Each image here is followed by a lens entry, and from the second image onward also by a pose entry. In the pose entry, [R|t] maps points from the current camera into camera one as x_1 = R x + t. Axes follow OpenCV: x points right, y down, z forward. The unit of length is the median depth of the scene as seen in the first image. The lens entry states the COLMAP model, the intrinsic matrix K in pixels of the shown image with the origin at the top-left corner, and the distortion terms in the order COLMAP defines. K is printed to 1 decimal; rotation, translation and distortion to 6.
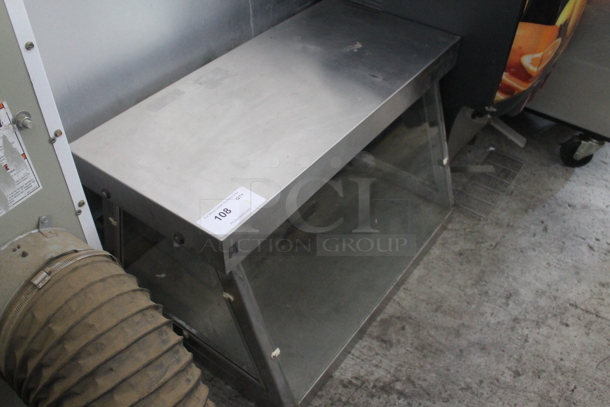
lens RADIAL K [[549.8, 0, 305.0], [0, 549.8, 203.5], [0, 0, 1]] dist [-0.066378, 0.008320]
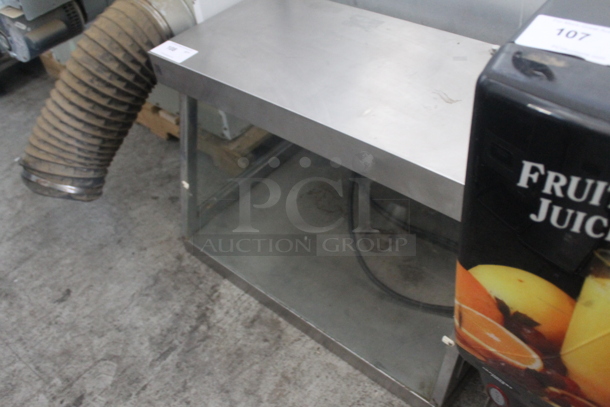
lens RADIAL K [[549.8, 0, 305.0], [0, 549.8, 203.5], [0, 0, 1]] dist [-0.066378, 0.008320]
pose [[-0.079592, 0.697349, -0.712299, 0.701045], [-0.588903, 0.543642, 0.598036, -0.516210], [0.804275, 0.467073, 0.367402, 0.619506]]
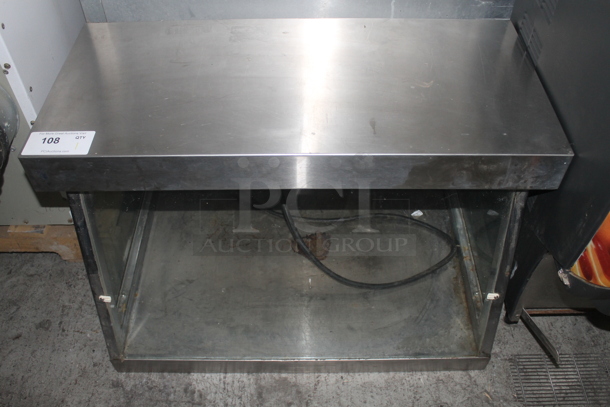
lens RADIAL K [[549.8, 0, 305.0], [0, 549.8, 203.5], [0, 0, 1]] dist [-0.066378, 0.008320]
pose [[0.594160, 0.597251, -0.538763, 0.473035], [-0.534321, 0.793741, 0.290649, -0.276712], [0.601228, 0.115180, 0.790733, 0.335003]]
